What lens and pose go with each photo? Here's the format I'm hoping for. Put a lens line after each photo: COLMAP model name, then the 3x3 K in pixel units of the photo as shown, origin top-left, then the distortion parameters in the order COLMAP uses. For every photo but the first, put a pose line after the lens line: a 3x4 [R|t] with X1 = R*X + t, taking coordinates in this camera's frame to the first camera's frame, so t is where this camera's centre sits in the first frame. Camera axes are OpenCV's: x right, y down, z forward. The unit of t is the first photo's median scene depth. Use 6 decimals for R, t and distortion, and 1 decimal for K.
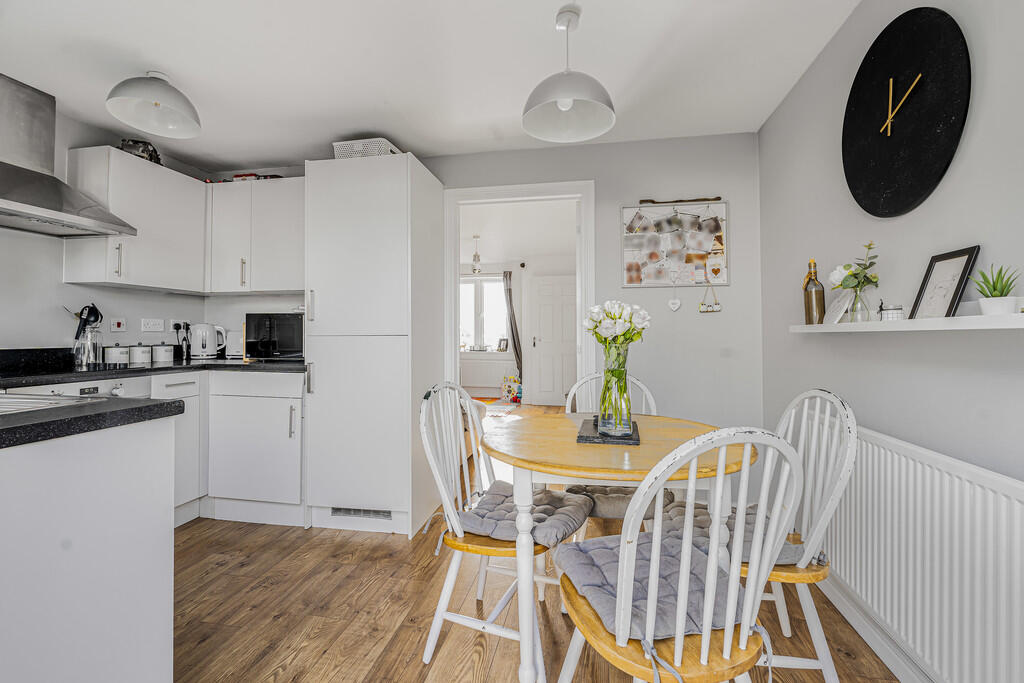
lens RADIAL K [[449.8, 0, 506.9], [0, 449.8, 334.1], [0, 0, 1]] dist [-0.008362, 0.000656]
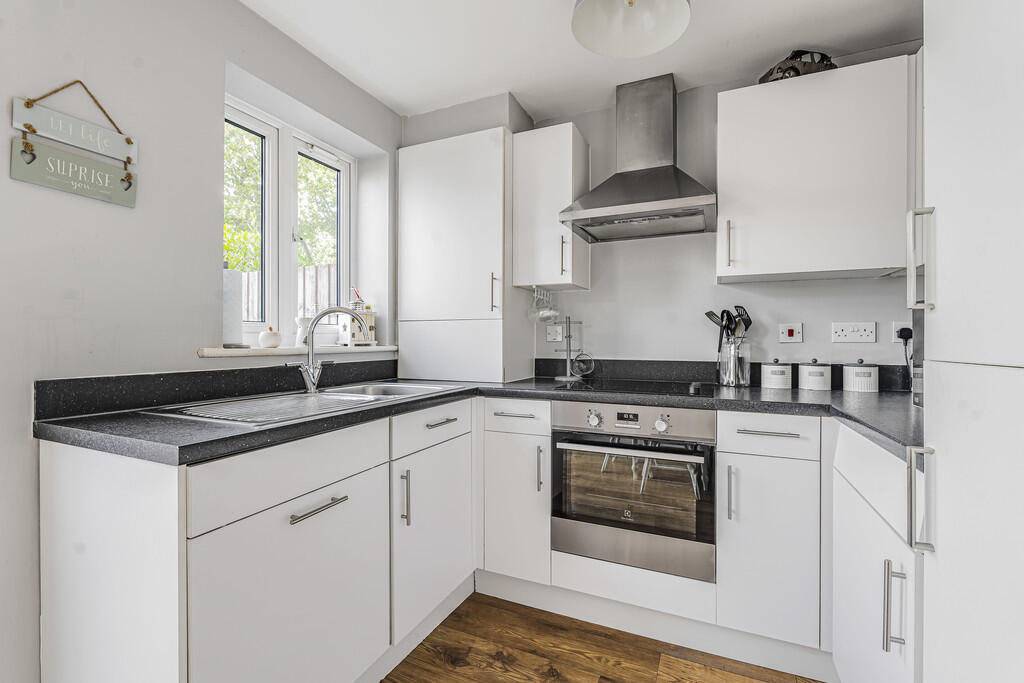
lens RADIAL K [[449.8, 0, 512.9], [0, 449.8, 342.3], [0, 0, 1]] dist [-0.008362, 0.000656]
pose [[-0.220266, 0.000494, -0.975440, -0.083263], [-0.002814, 0.999995, 0.001142, -0.006015], [0.975436, 0.002997, -0.220264, 0.789902]]
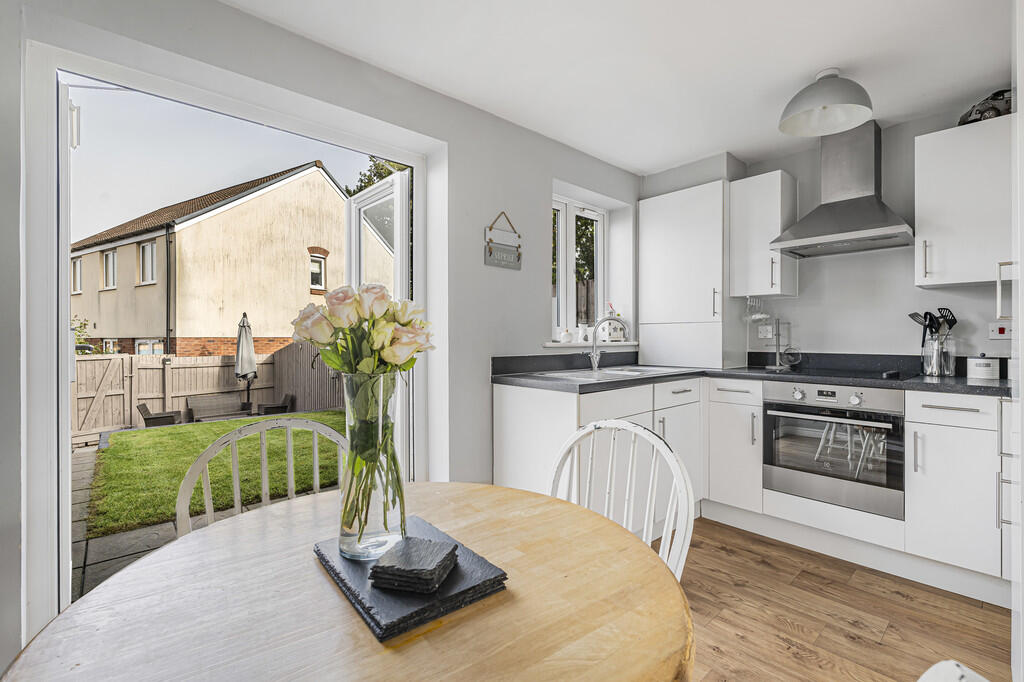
lens RADIAL K [[449.8, 0, 512.1], [0, 449.8, 339.9], [0, 0, 1]] dist [-0.008362, 0.000656]
pose [[-0.596286, 0.001535, -0.802771, 0.331222], [-0.001925, 0.999993, 0.003341, -0.005329], [0.802770, 0.003537, -0.596279, 0.837582]]
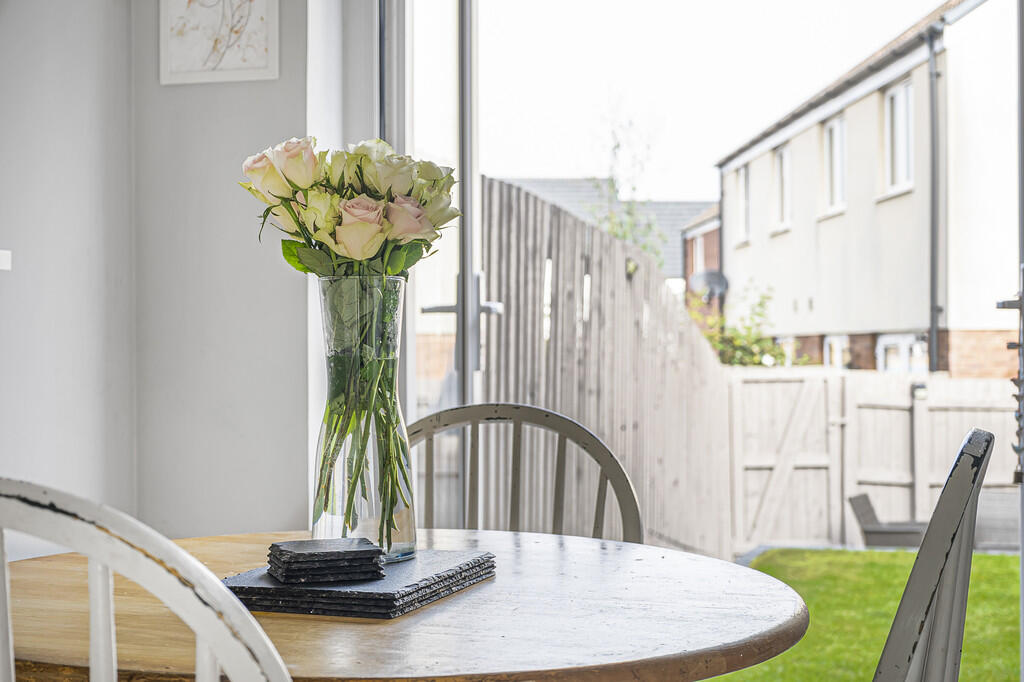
lens RADIAL K [[1513.3, 0, 509.8], [0, 1513.3, 338.3], [0, 0, 1]] dist [0.010937, 0.000000]
pose [[-0.998168, 0.000893, 0.060497, 0.040961], [0.000706, 0.999995, -0.003119, 0.044891], [-0.060499, -0.003070, -0.998164, 1.223132]]
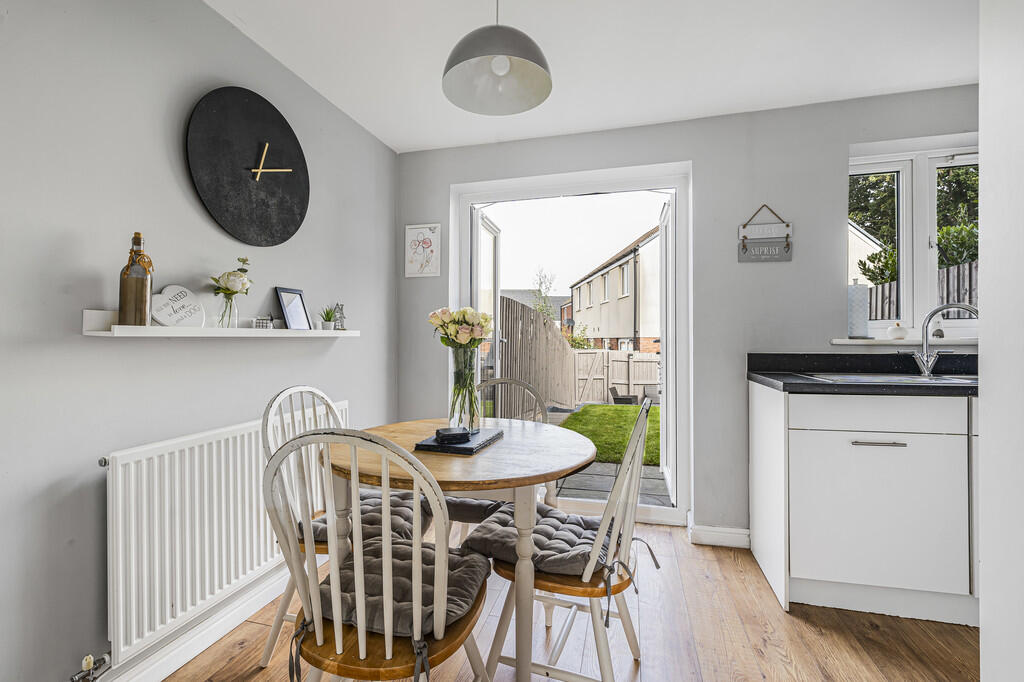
lens RADIAL K [[449.8, 0, 505.9], [0, 449.8, 336.6], [0, 0, 1]] dist [-0.008362, 0.000656]
pose [[-0.997710, -0.003854, 0.067527, 0.039995], [-0.004059, 0.999988, -0.002902, 0.004181], [-0.067515, -0.003169, -0.997713, 1.221334]]
